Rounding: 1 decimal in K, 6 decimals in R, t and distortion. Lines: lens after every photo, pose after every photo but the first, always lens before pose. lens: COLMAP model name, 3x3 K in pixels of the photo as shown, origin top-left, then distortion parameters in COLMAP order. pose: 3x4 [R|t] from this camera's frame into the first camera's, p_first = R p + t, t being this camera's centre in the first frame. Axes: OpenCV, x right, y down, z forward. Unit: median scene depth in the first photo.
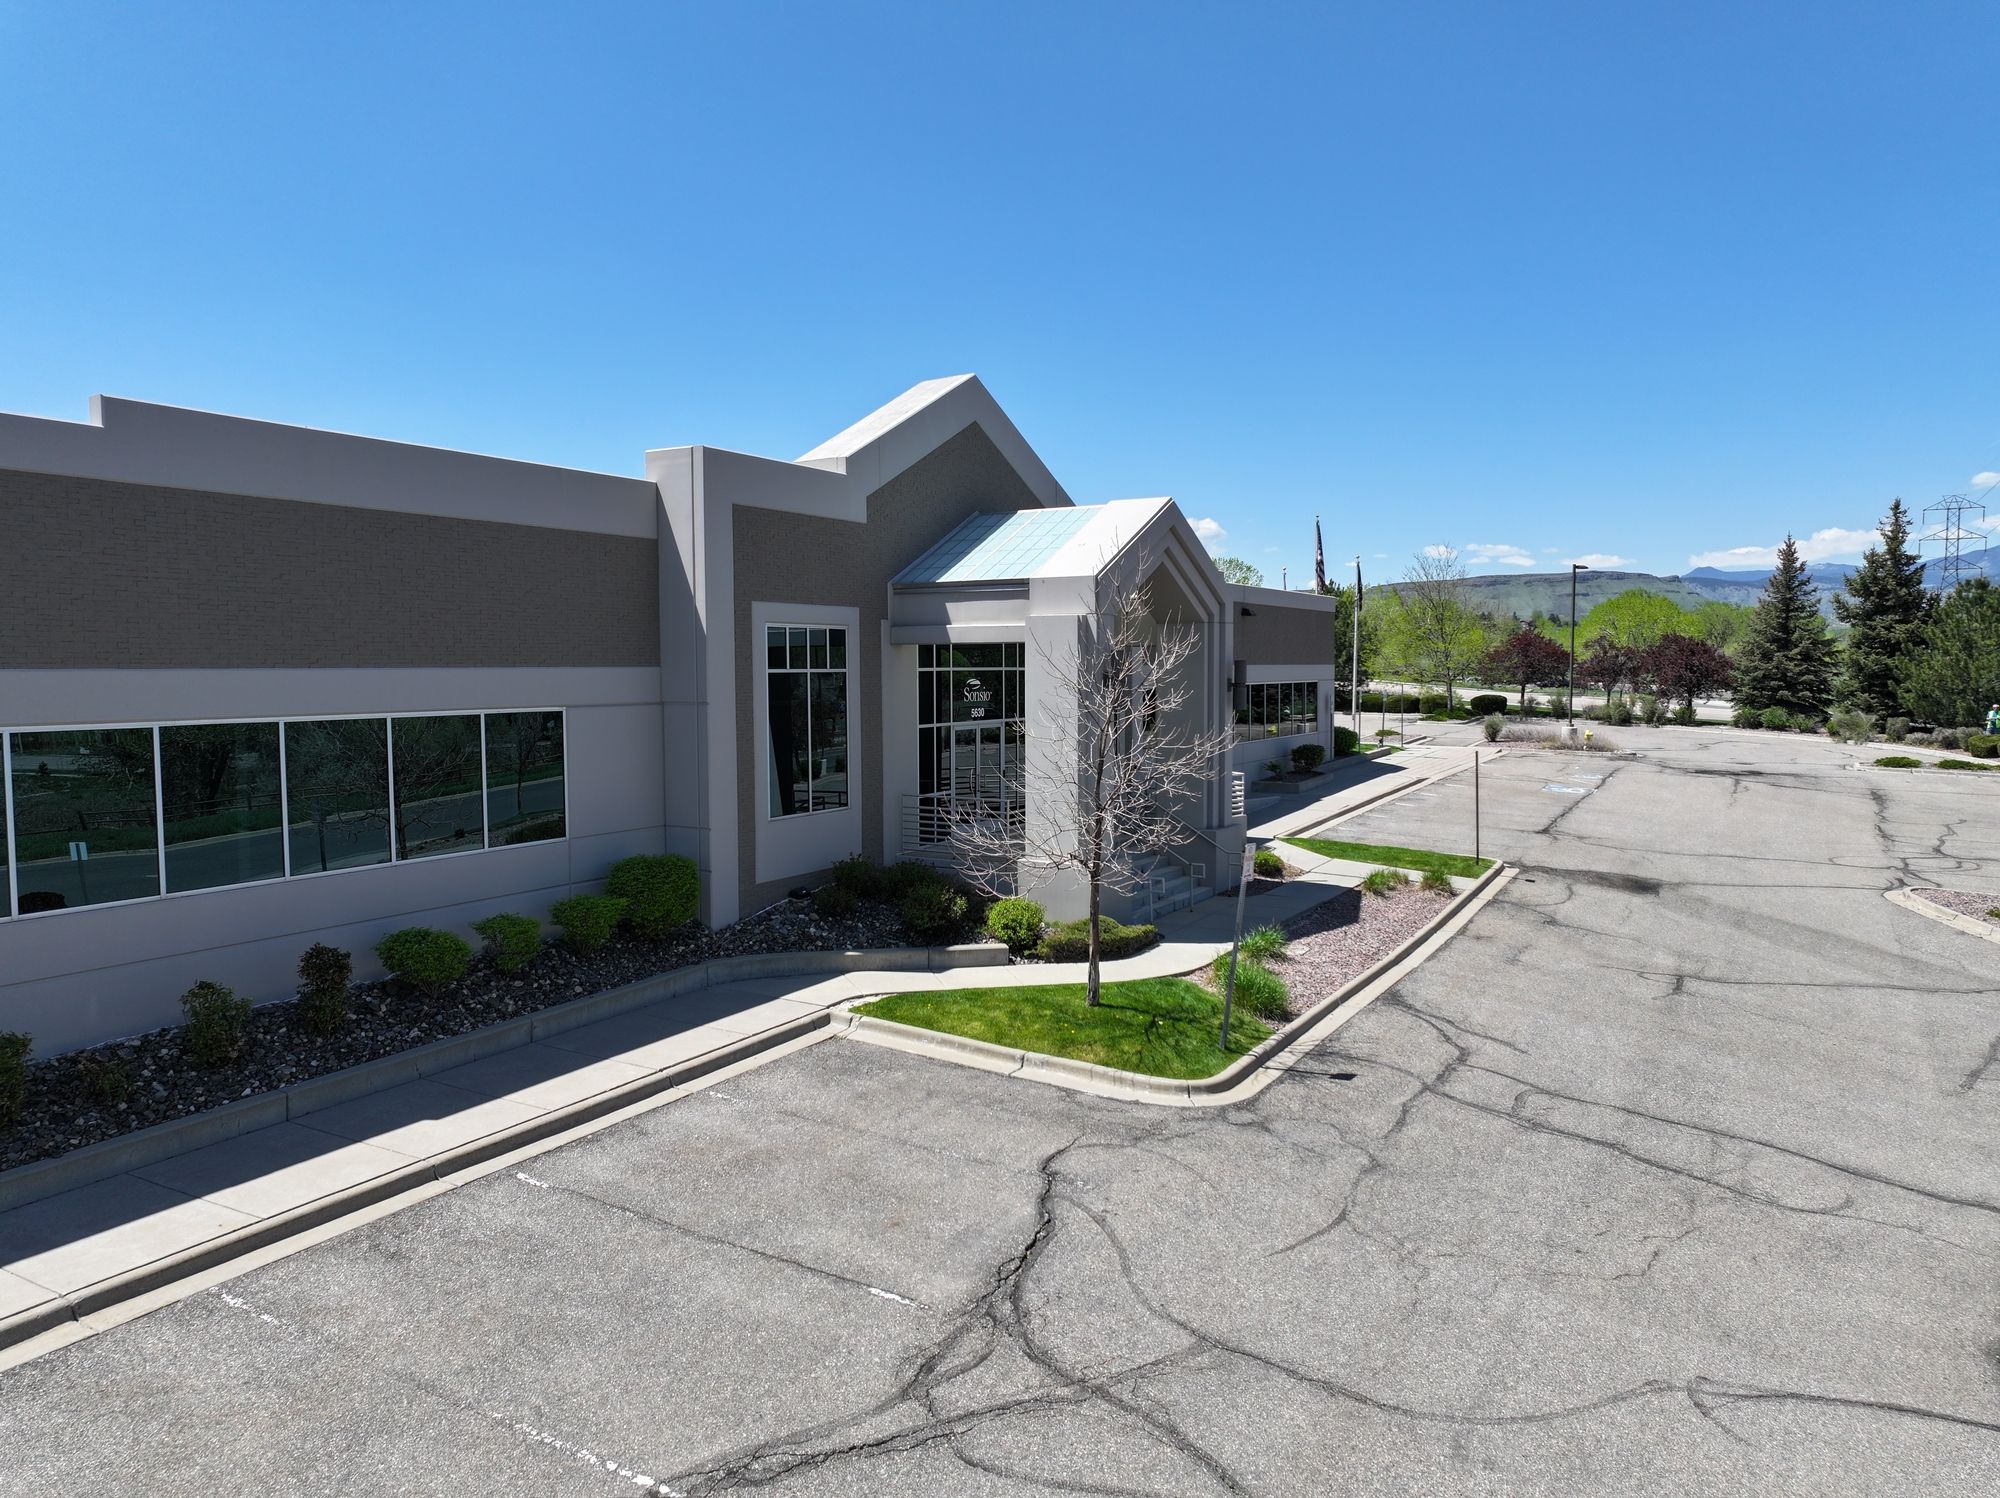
lens RADIAL K [[1398.6, 0, 1009.6], [0, 1398.6, 744.4], [0, 0, 1]] dist [0.002784, 0.008320]
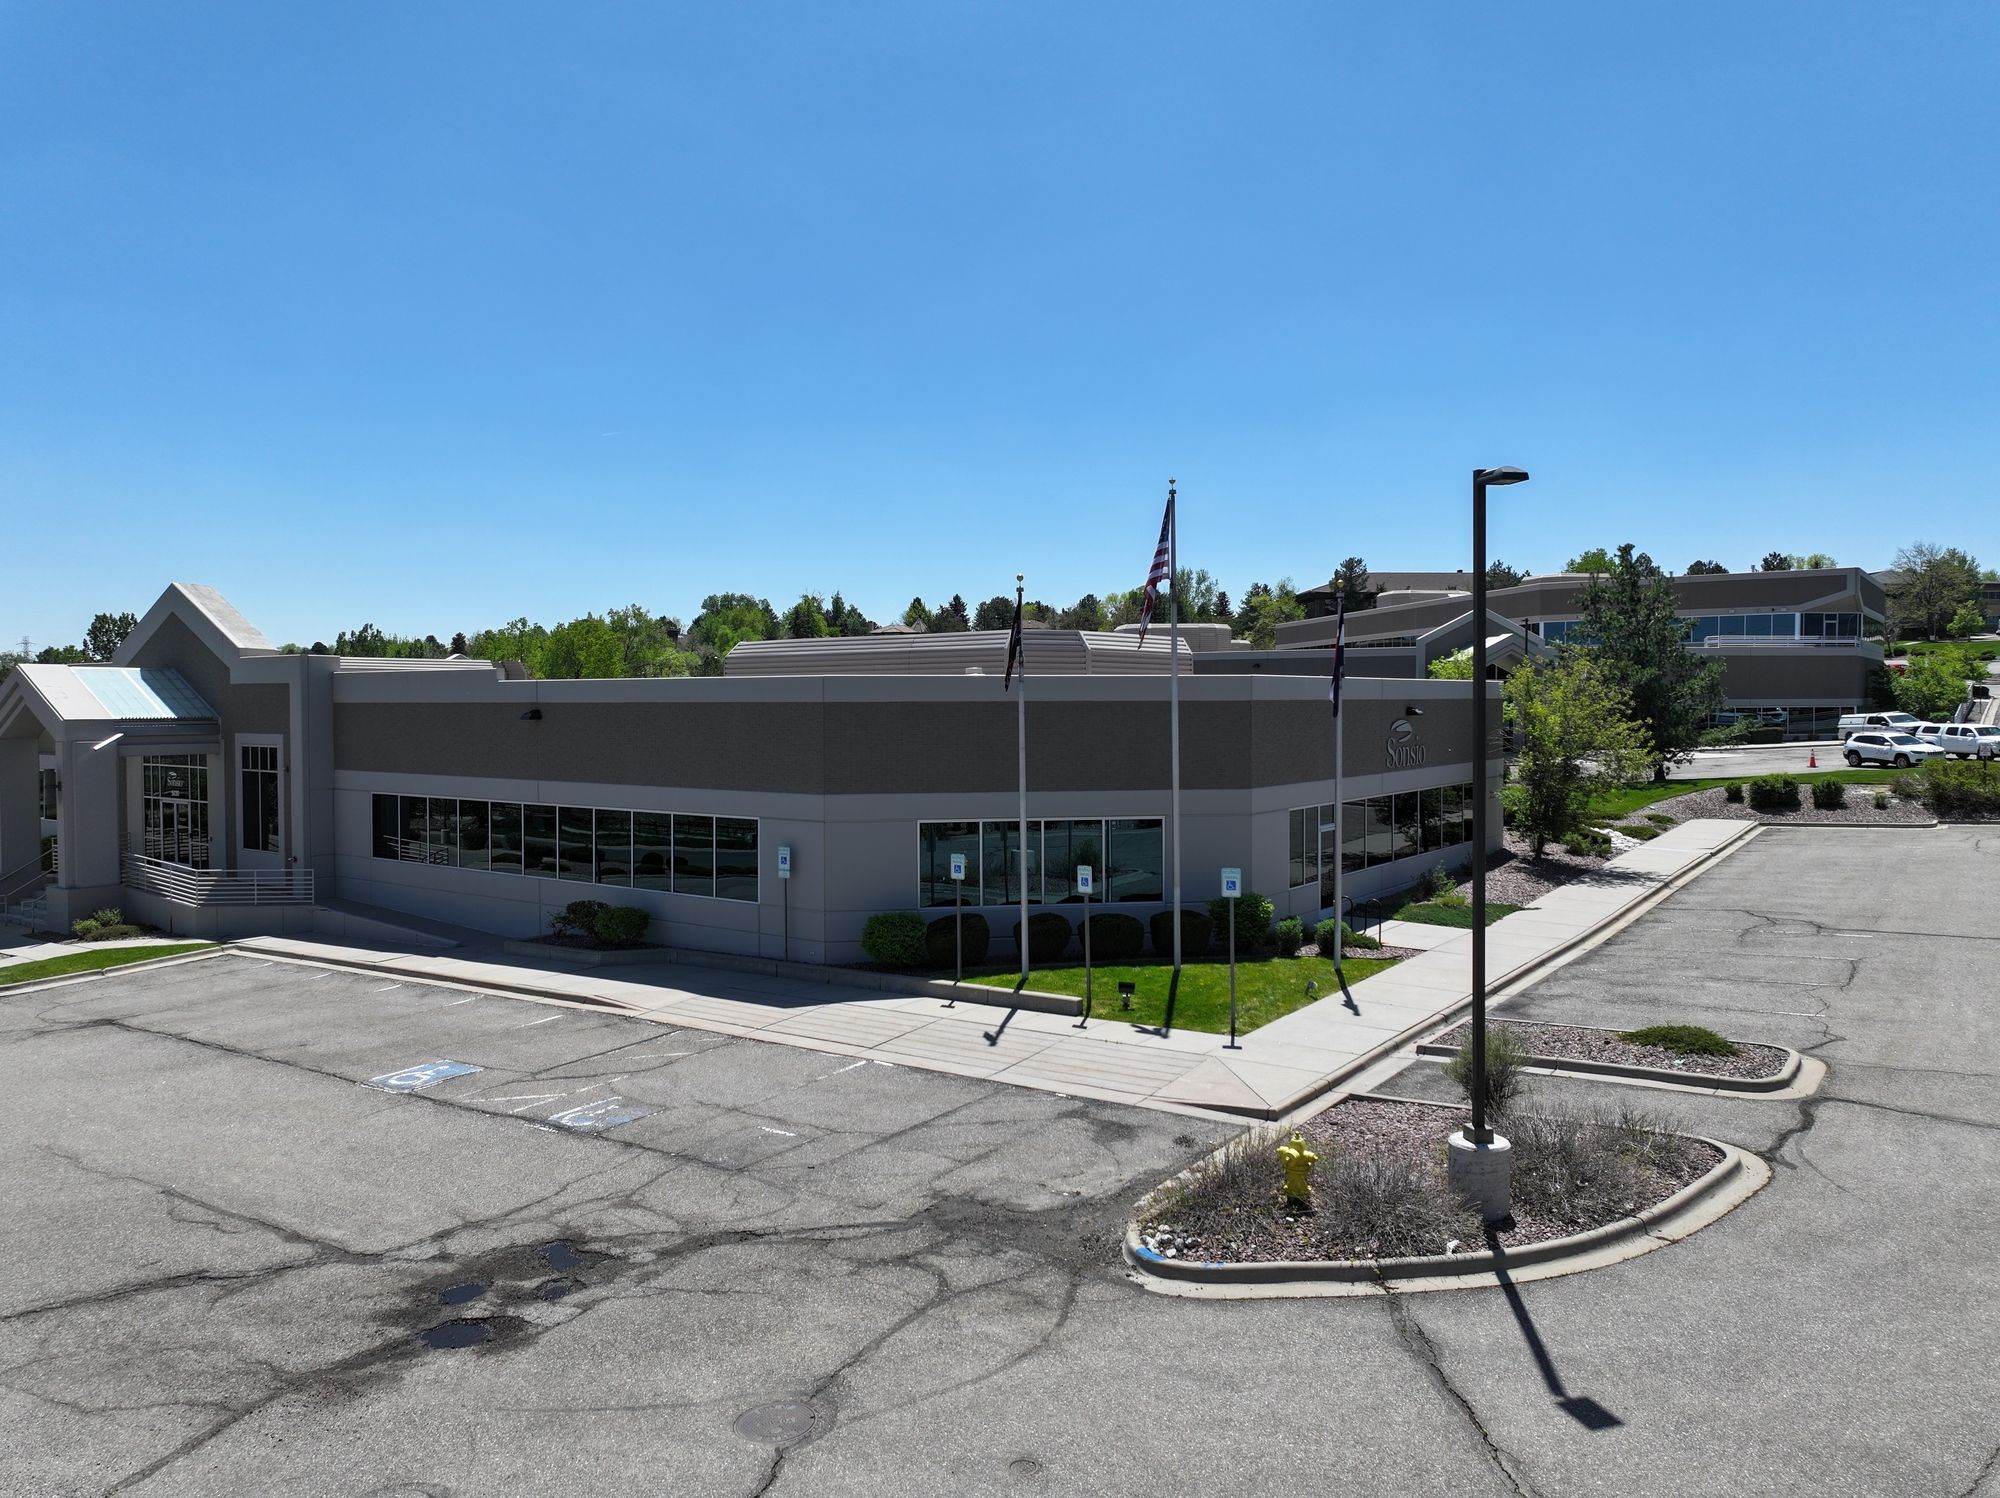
lens RADIAL K [[1398.6, 0, 1009.6], [0, 1398.6, 744.4], [0, 0, 1]] dist [0.002784, 0.008320]
pose [[-0.104358, 0.075109, -0.991700, 1.472918], [-0.027349, 0.996550, 0.078354, -0.231568], [0.994164, 0.035299, -0.101944, 2.117966]]
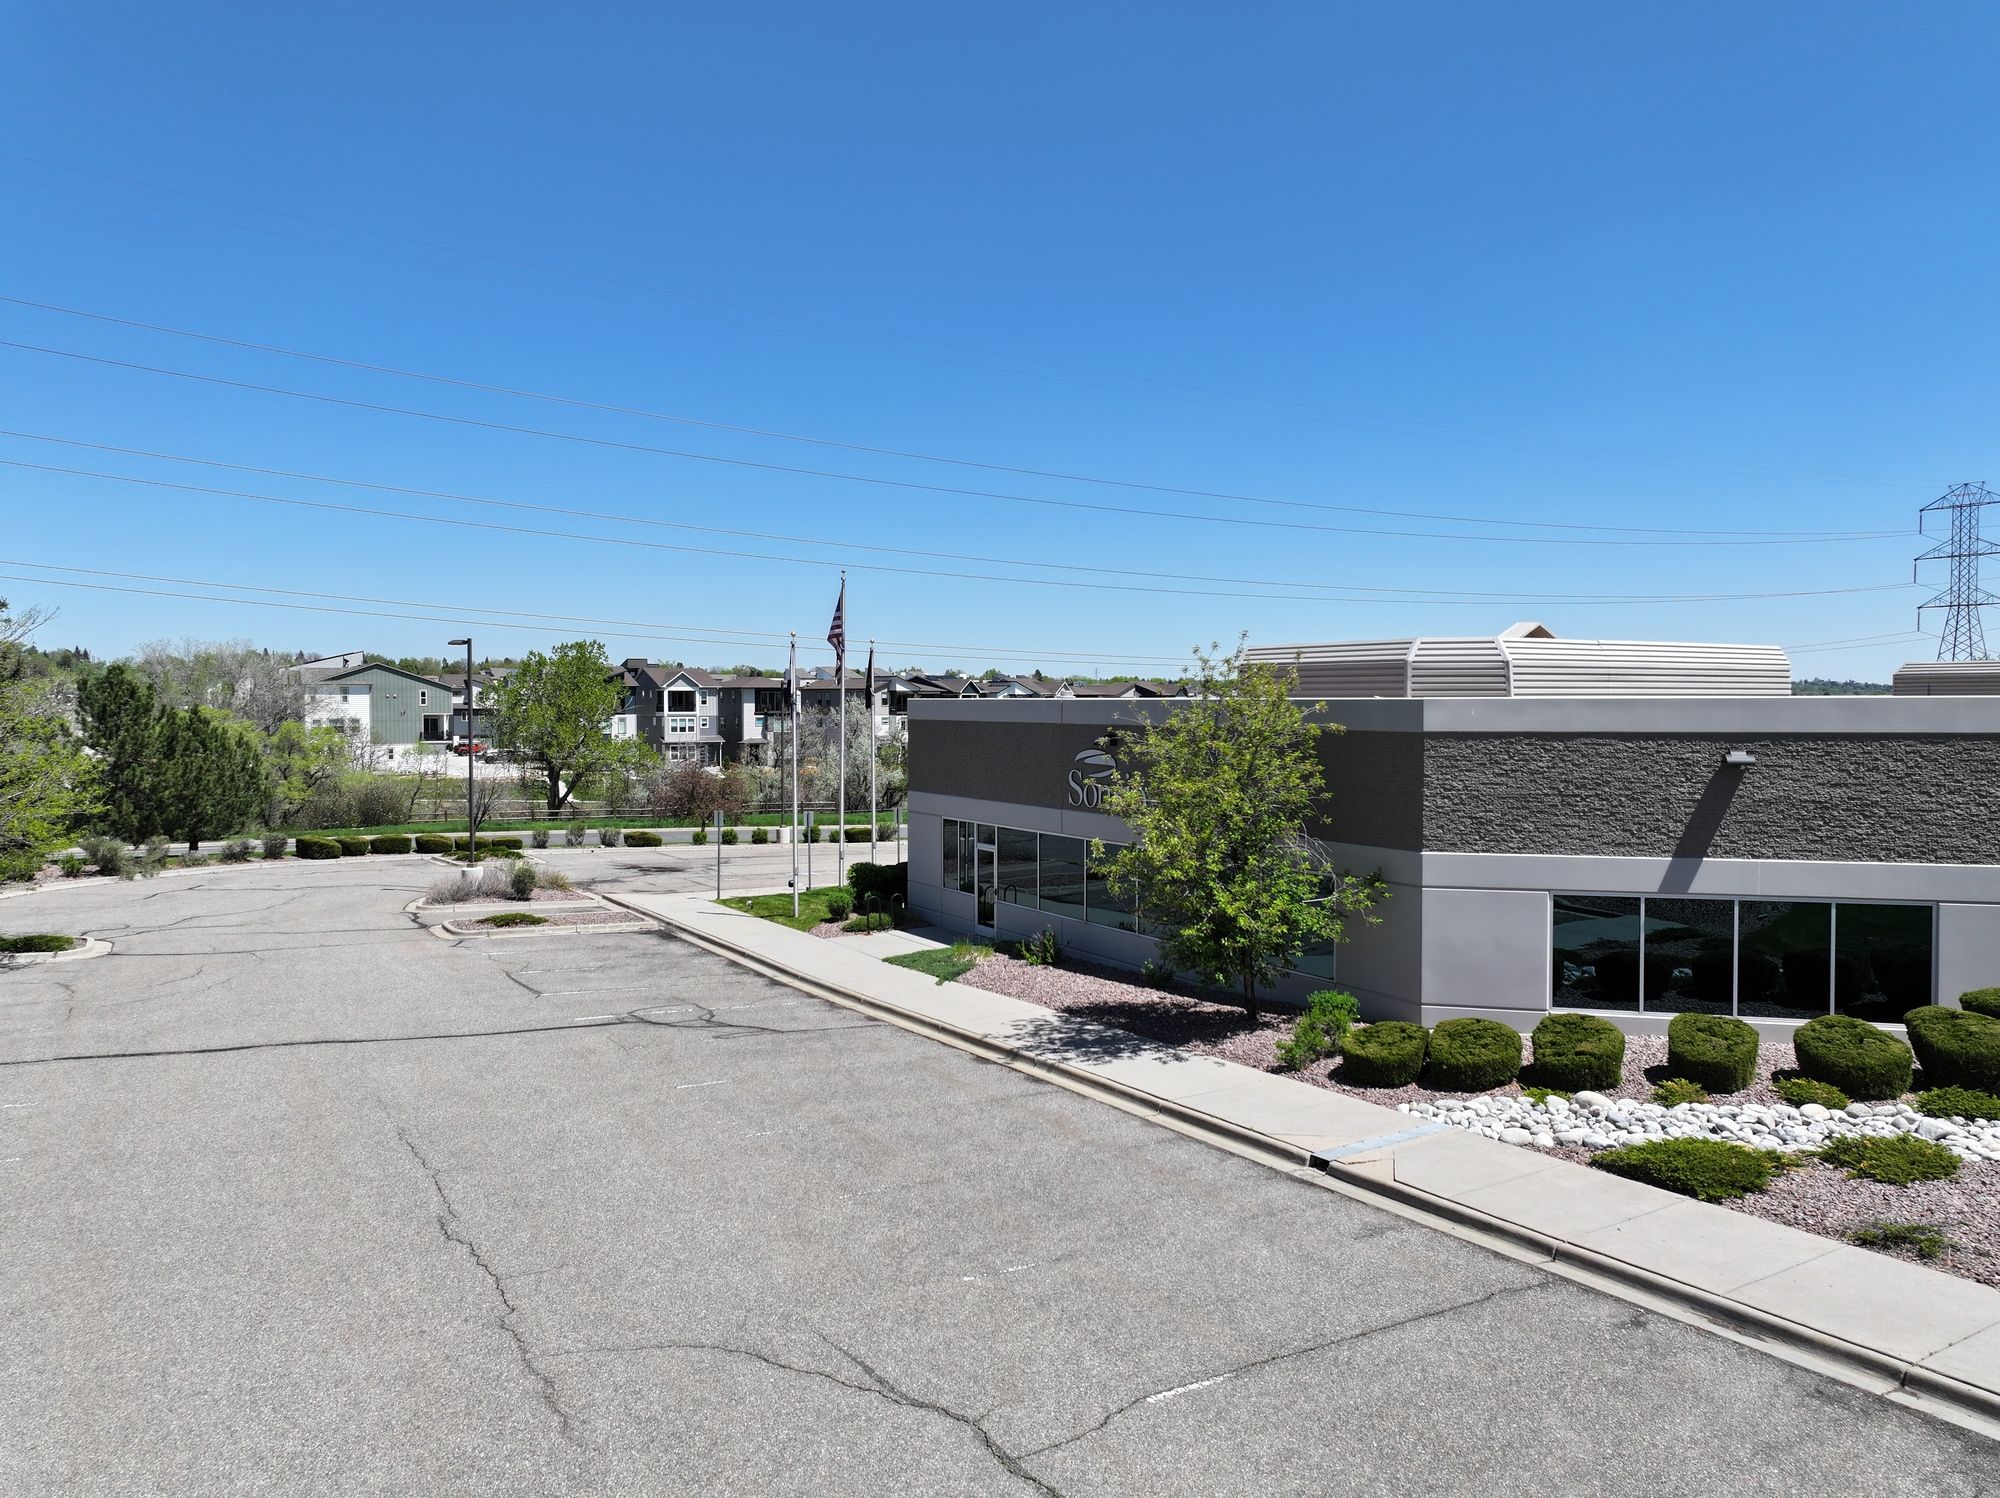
lens RADIAL K [[1398.6, 0, 1009.6], [0, 1398.6, 744.4], [0, 0, 1]] dist [0.002784, 0.008320]
pose [[-0.875016, 0.029000, 0.483224, -0.385942], [0.055986, 0.997568, 0.041511, -0.212658], [-0.480845, 0.063377, -0.874512, 3.343993]]
